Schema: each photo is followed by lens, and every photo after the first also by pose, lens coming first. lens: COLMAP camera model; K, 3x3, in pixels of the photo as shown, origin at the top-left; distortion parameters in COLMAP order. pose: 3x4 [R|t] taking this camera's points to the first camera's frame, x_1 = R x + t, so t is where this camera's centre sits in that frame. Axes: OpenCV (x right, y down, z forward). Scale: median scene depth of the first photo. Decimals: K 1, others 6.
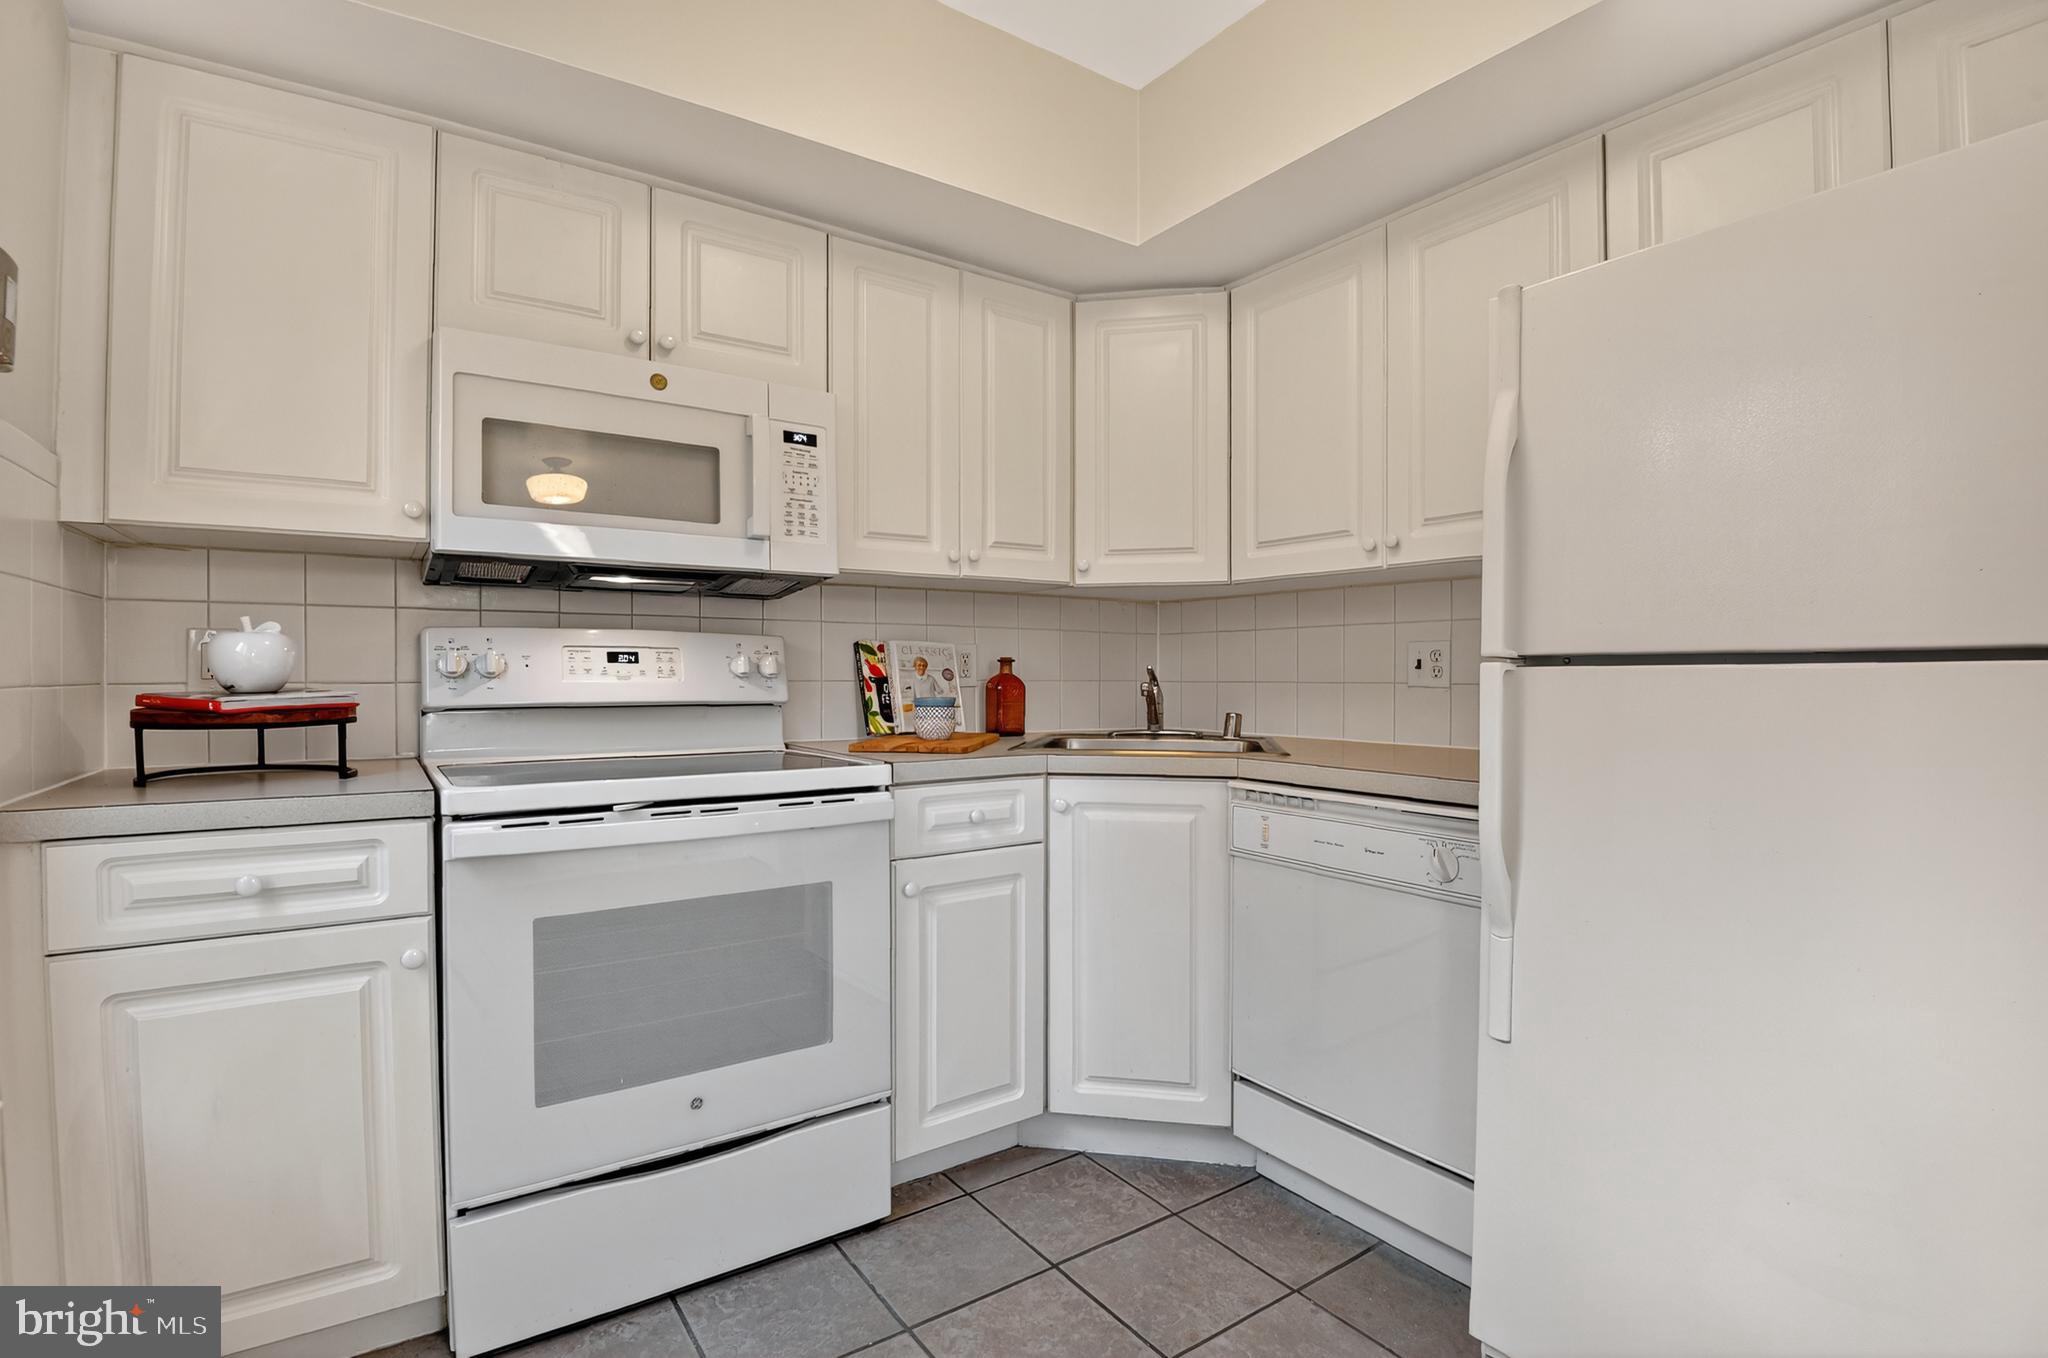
lens RADIAL K [[950.0, 0, 1024.0], [0, 950.0, 679.0], [0, 0, 1]] dist [-0.023745, -0.000783]
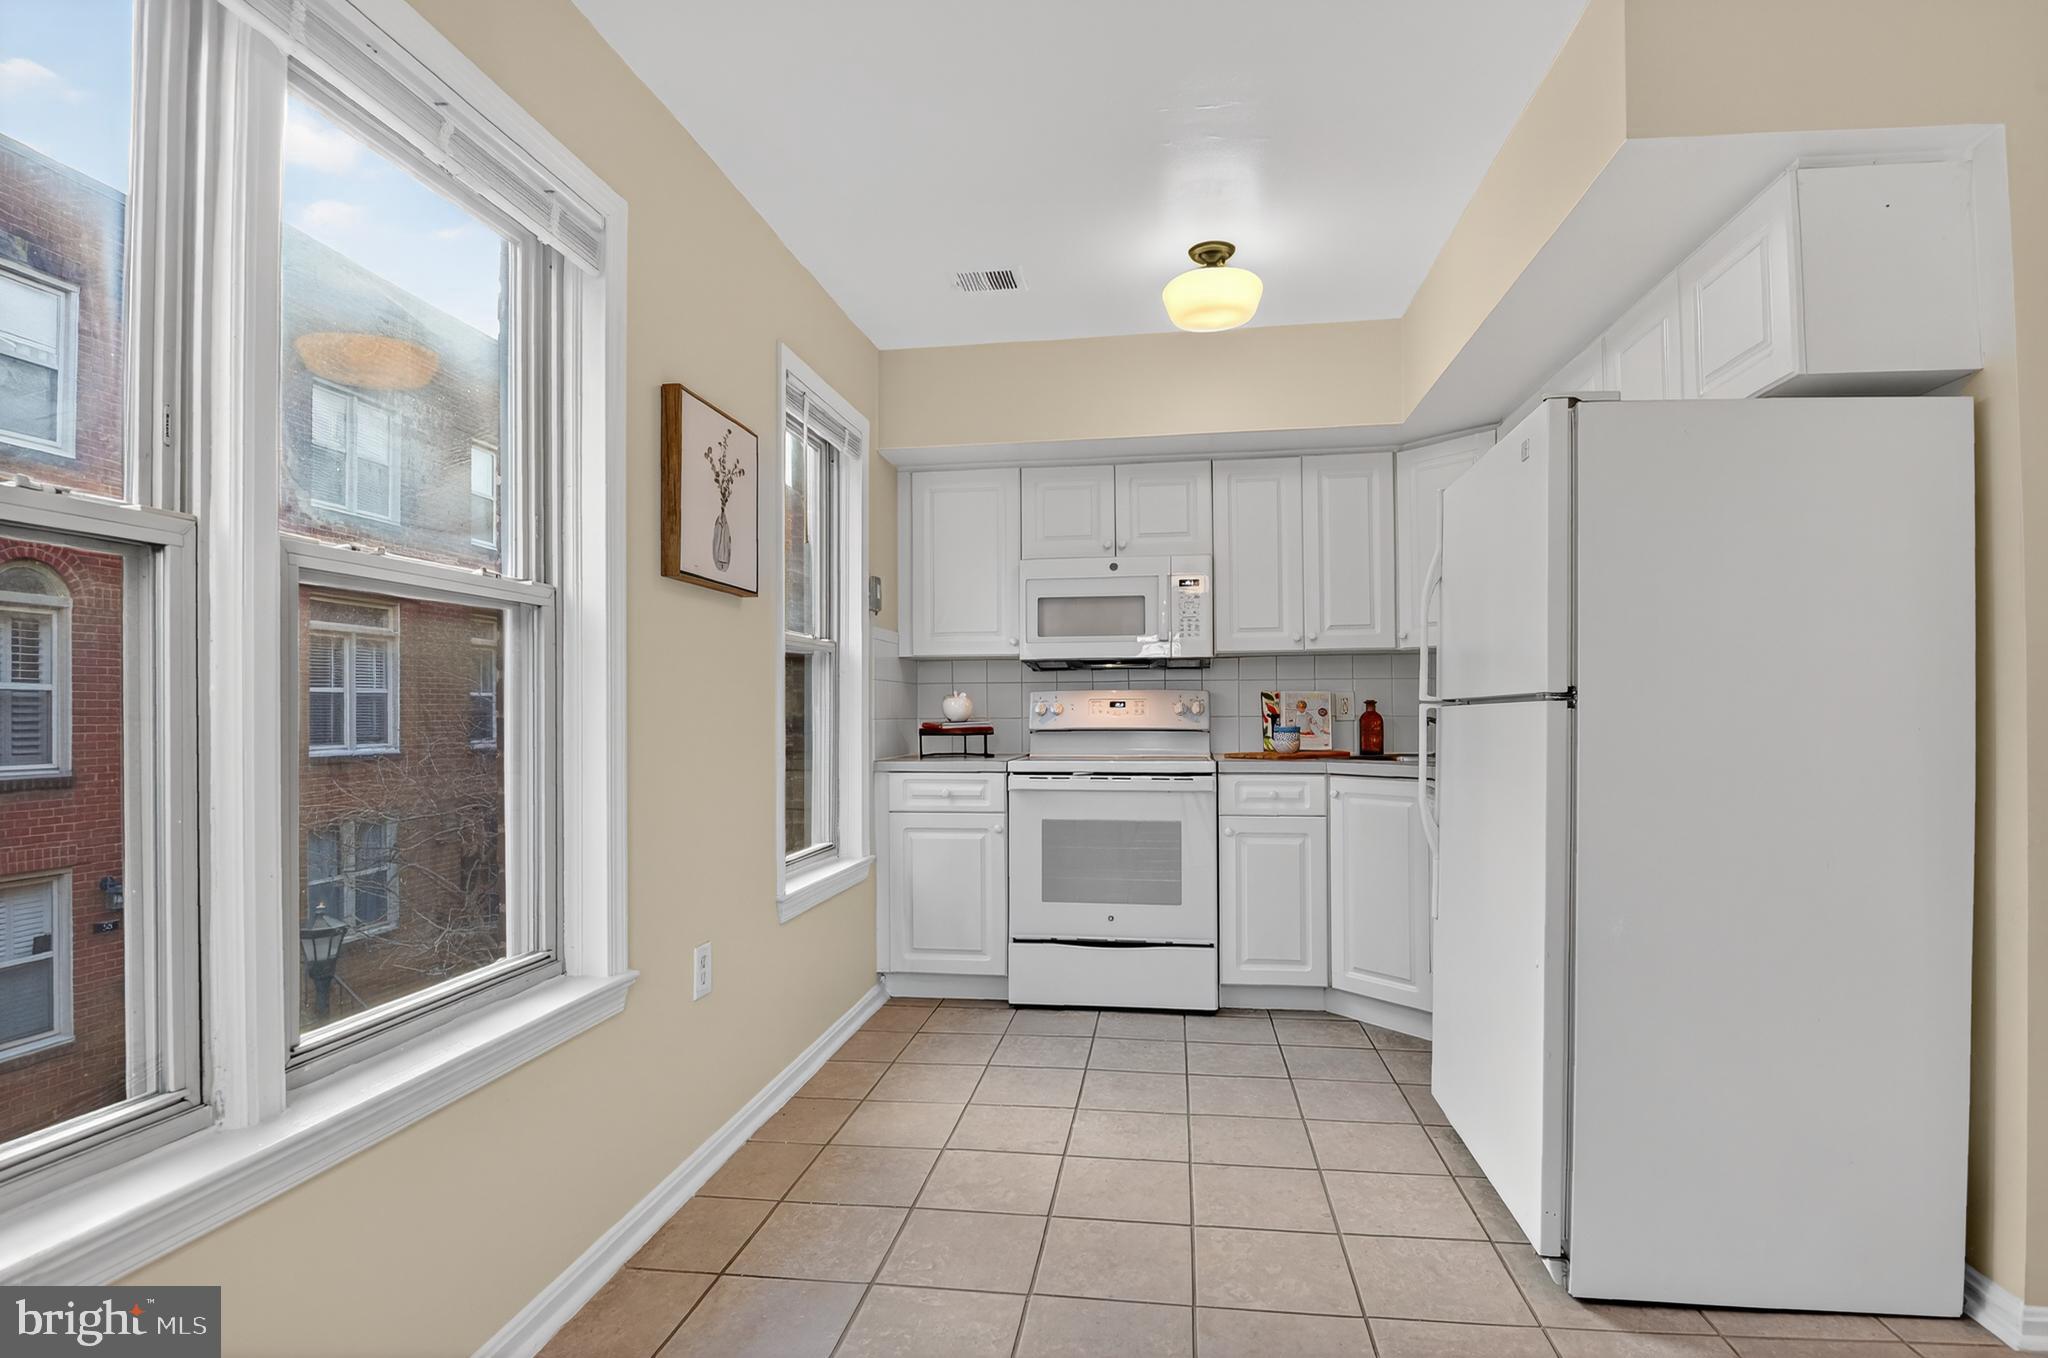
lens RADIAL K [[1012.9, 0, 1062.1], [0, 1012.9, 703.5], [0, 0, 1]] dist [-0.015851, -0.000275]
pose [[0.739016, -0.012174, -0.673578, 0.935889], [0.002414, 0.999878, -0.015422, 0.007034], [0.673683, 0.009771, 0.738955, -0.630120]]
